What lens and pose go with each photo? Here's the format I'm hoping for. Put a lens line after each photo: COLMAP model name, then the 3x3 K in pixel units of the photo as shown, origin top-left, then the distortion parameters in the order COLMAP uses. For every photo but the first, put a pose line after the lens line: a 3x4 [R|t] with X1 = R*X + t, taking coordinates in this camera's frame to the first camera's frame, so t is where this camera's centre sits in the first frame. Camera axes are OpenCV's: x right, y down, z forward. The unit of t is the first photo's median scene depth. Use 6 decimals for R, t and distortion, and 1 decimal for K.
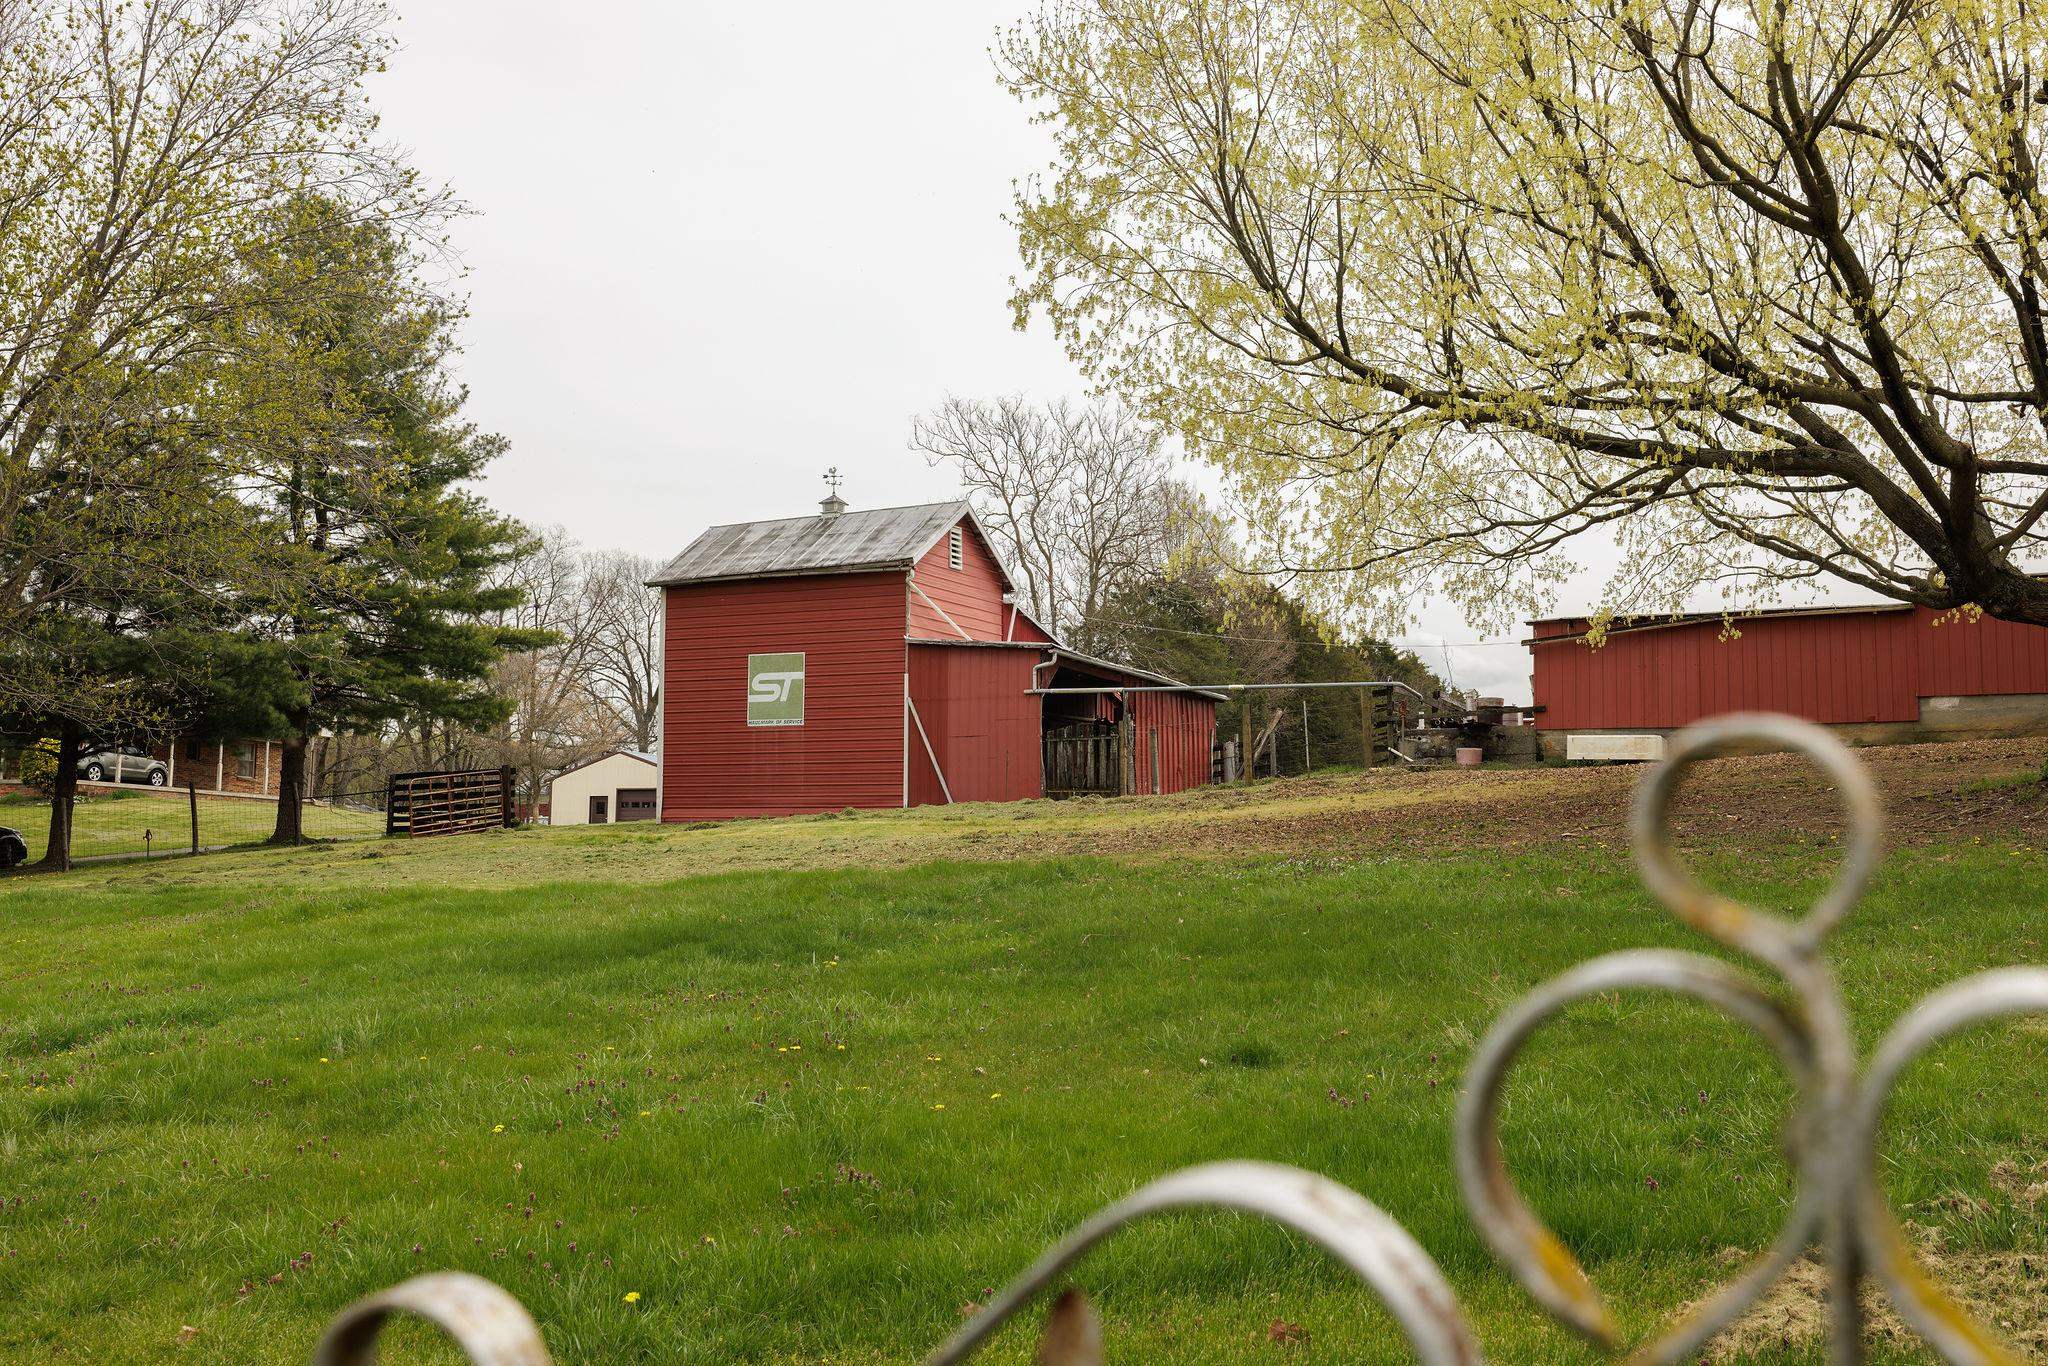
lens RADIAL K [[1999.9, 0, 1024.0], [0, 1999.9, 683.0], [0, 0, 1]] dist [0.017911, 0.012379]
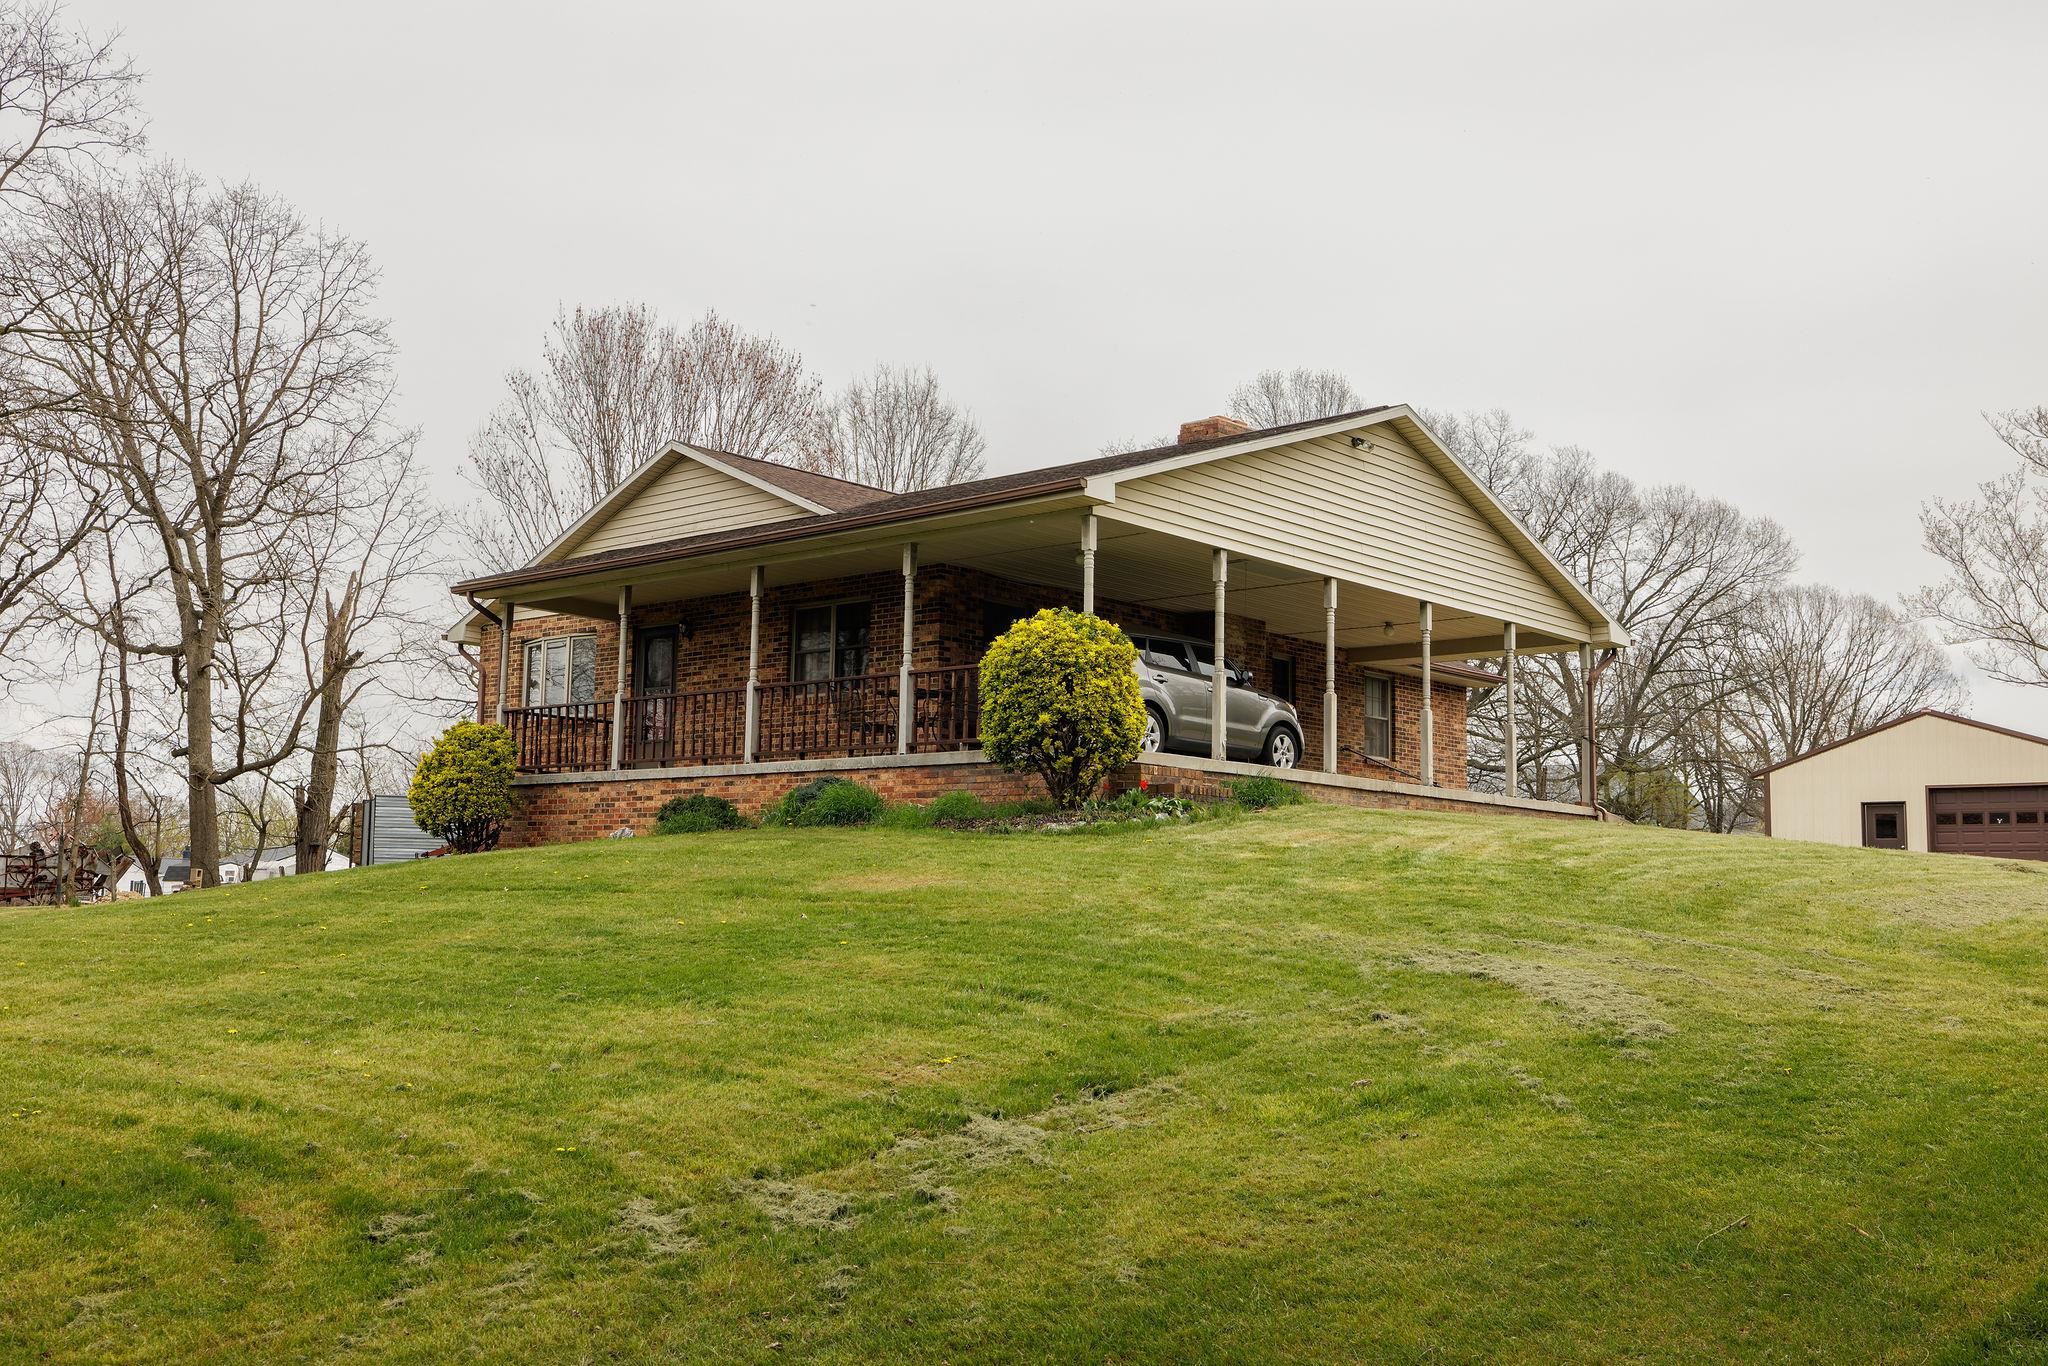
lens RADIAL K [[1999.9, 0, 1024.0], [0, 1999.9, 683.0], [0, 0, 1]] dist [0.017911, 0.012379]
pose [[0.941507, -0.013754, -0.336713, -0.540069], [0.014057, 0.999900, -0.001537, 0.053936], [0.336700, -0.003286, 0.941606, 0.986557]]
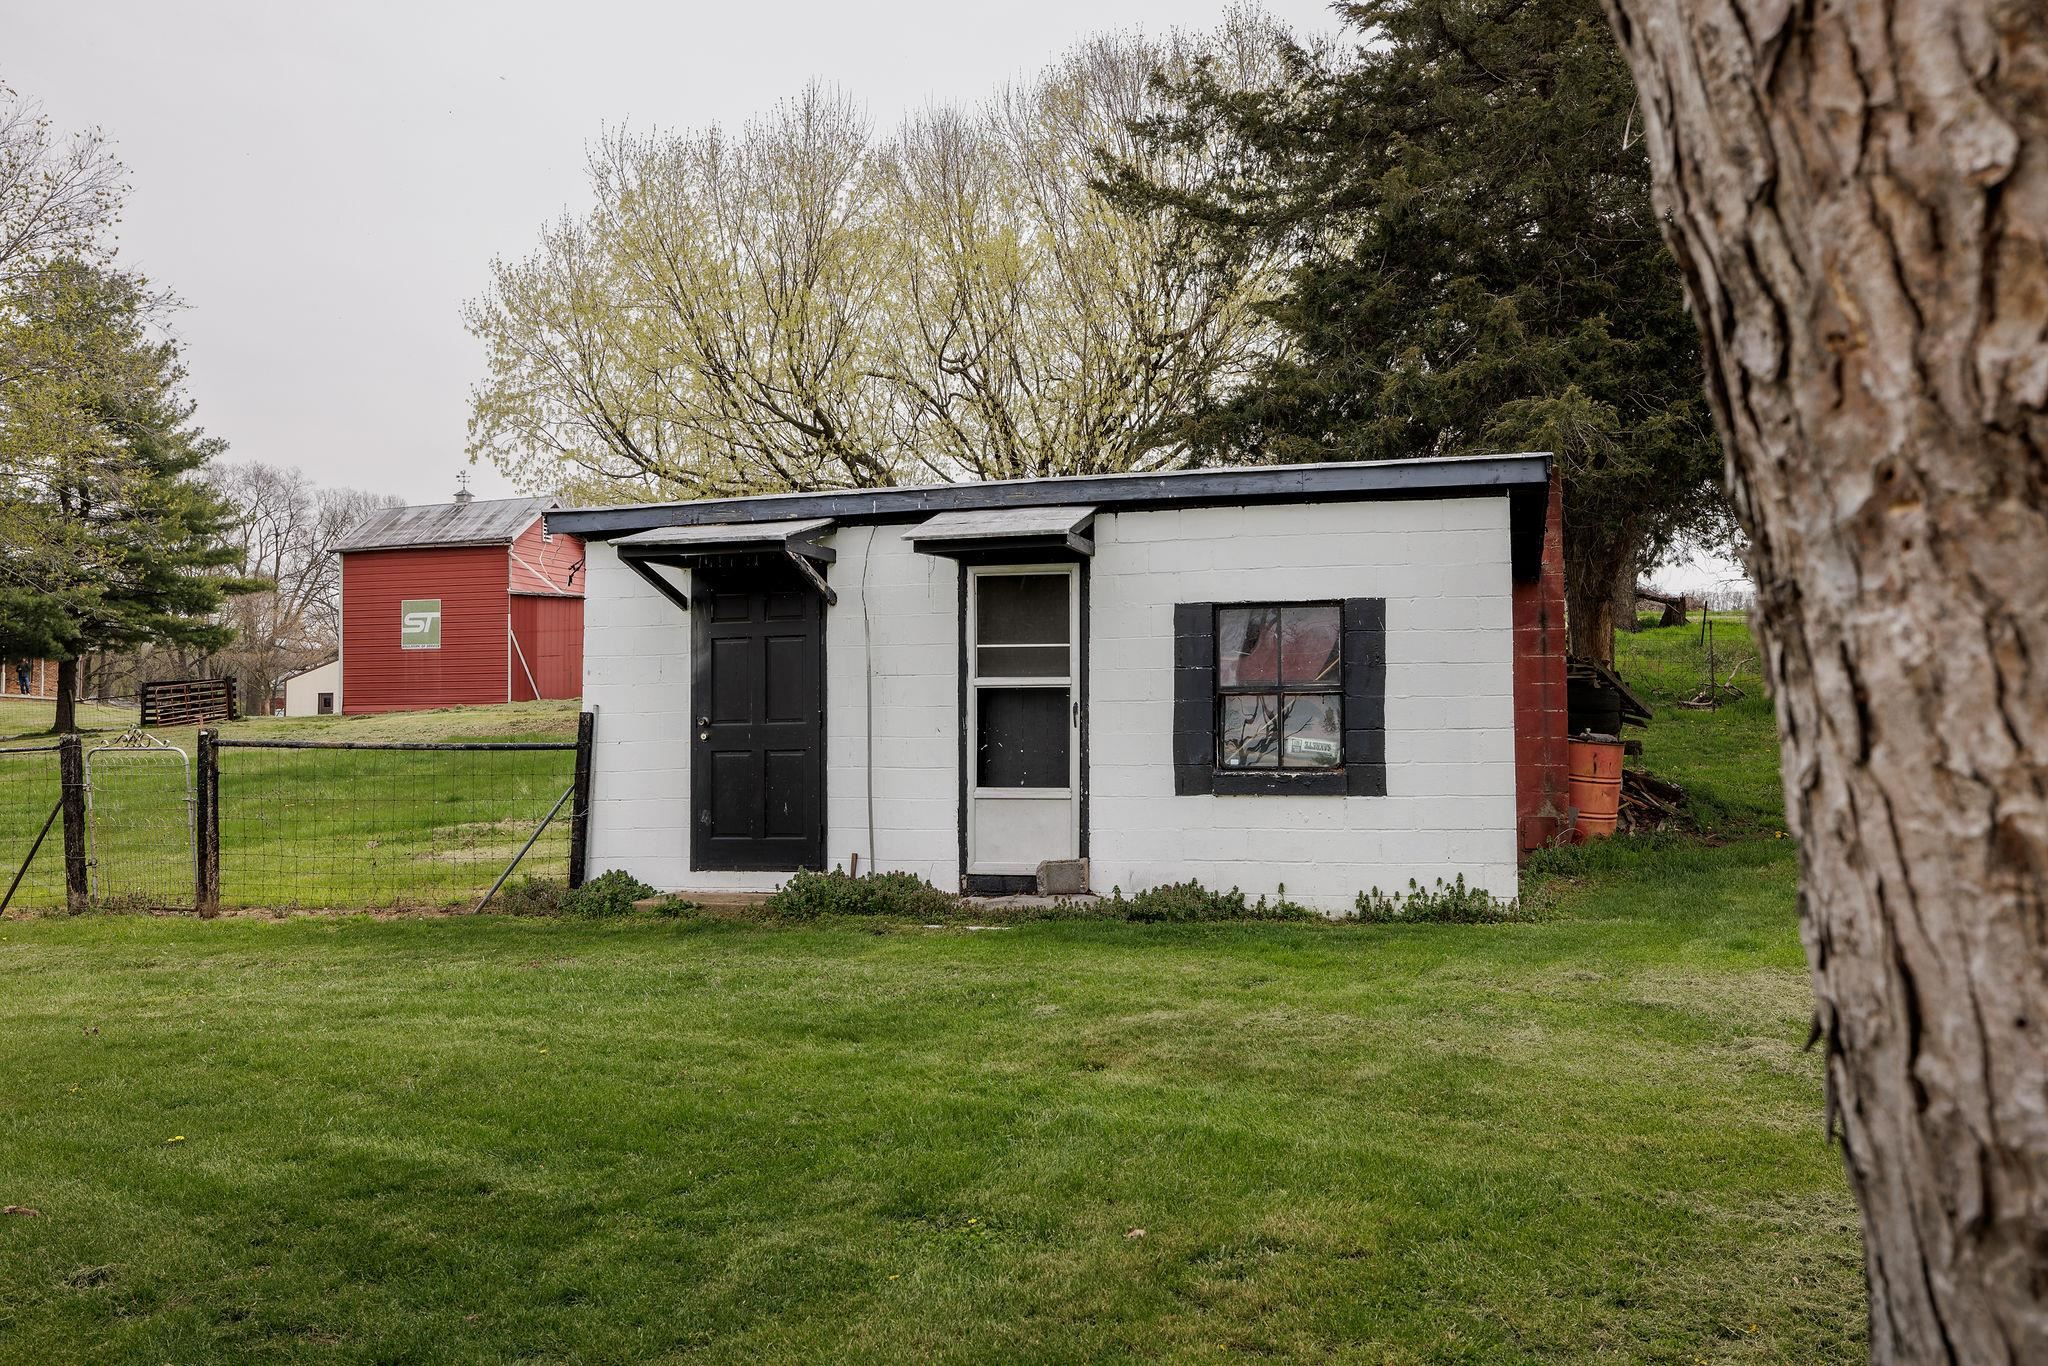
lens RADIAL K [[1684.6, 0, 1024.0], [0, 1684.6, 683.0], [0, 0, 1]] dist [-0.010454, 0.051124]
pose [[0.985501, -0.009040, 0.169431, 0.094944], [-0.000426, 0.998445, 0.055747, -0.020978], [-0.169671, -0.055011, 0.983964, -0.275778]]
